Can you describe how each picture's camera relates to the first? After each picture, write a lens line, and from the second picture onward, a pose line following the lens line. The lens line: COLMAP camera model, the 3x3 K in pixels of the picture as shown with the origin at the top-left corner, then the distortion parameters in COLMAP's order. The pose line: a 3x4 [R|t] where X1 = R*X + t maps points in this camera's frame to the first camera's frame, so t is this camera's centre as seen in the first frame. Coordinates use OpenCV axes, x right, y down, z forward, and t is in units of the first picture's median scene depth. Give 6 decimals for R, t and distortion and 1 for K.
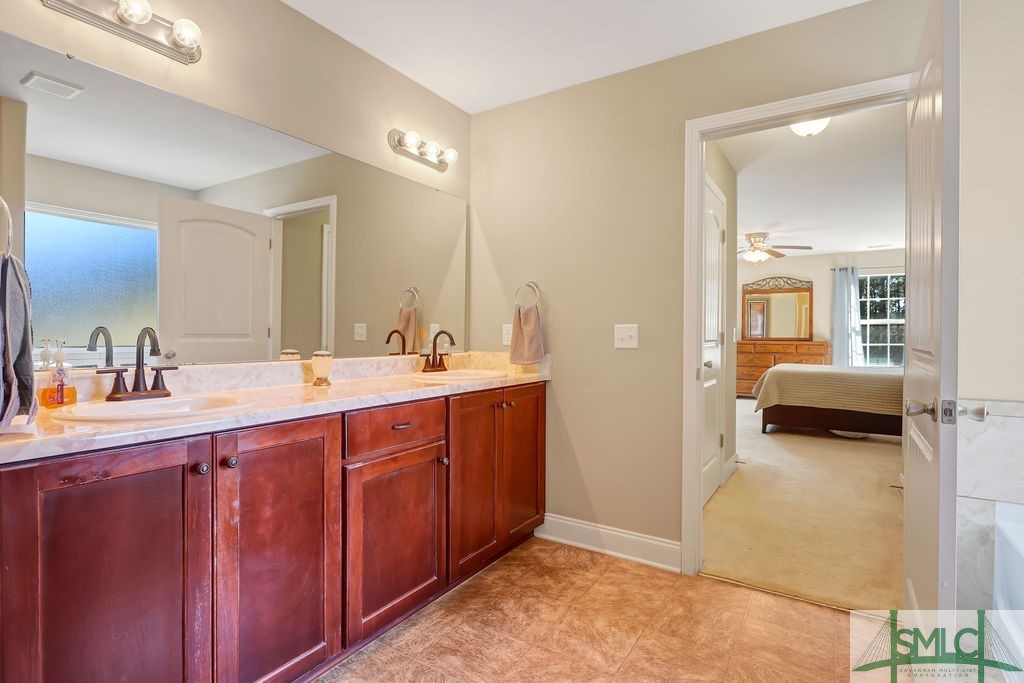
lens RADIAL K [[498.8, 0, 510.9], [0, 498.8, 332.6], [0, 0, 1]] dist [-0.005715, -0.000774]
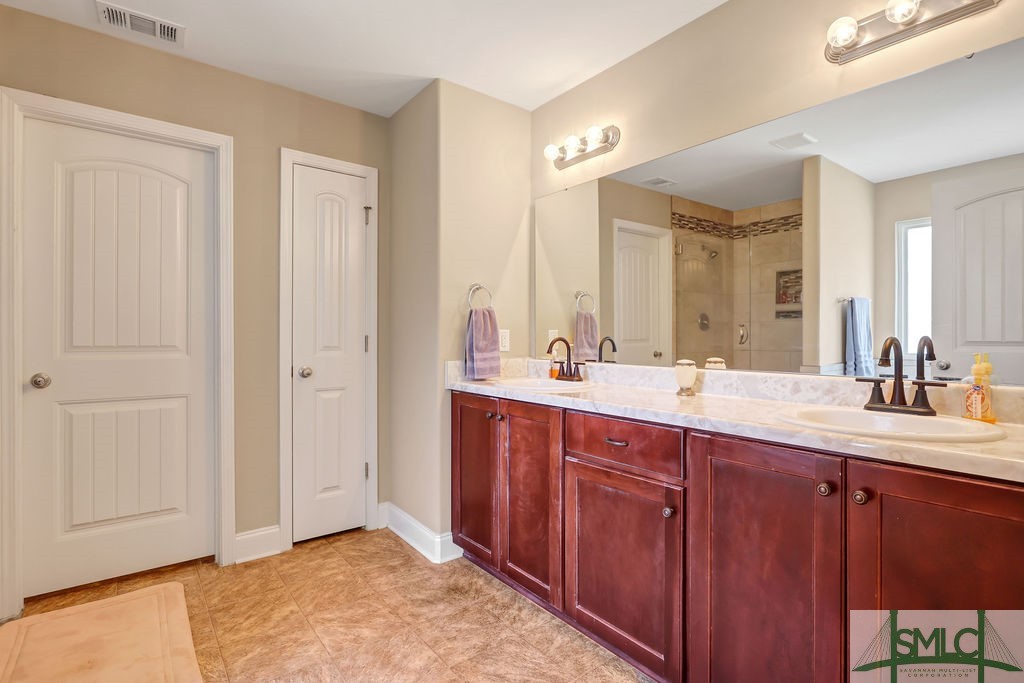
lens RADIAL K [[506.6, 0, 512.0], [0, 506.6, 341.5], [0, 0, 1]] dist [0.000822, -0.000111]
pose [[-0.333738, -0.004825, -0.942654, 0.775119], [-0.004552, 0.999983, -0.003507, 0.008362], [0.942655, 0.003121, -0.333754, 1.205480]]
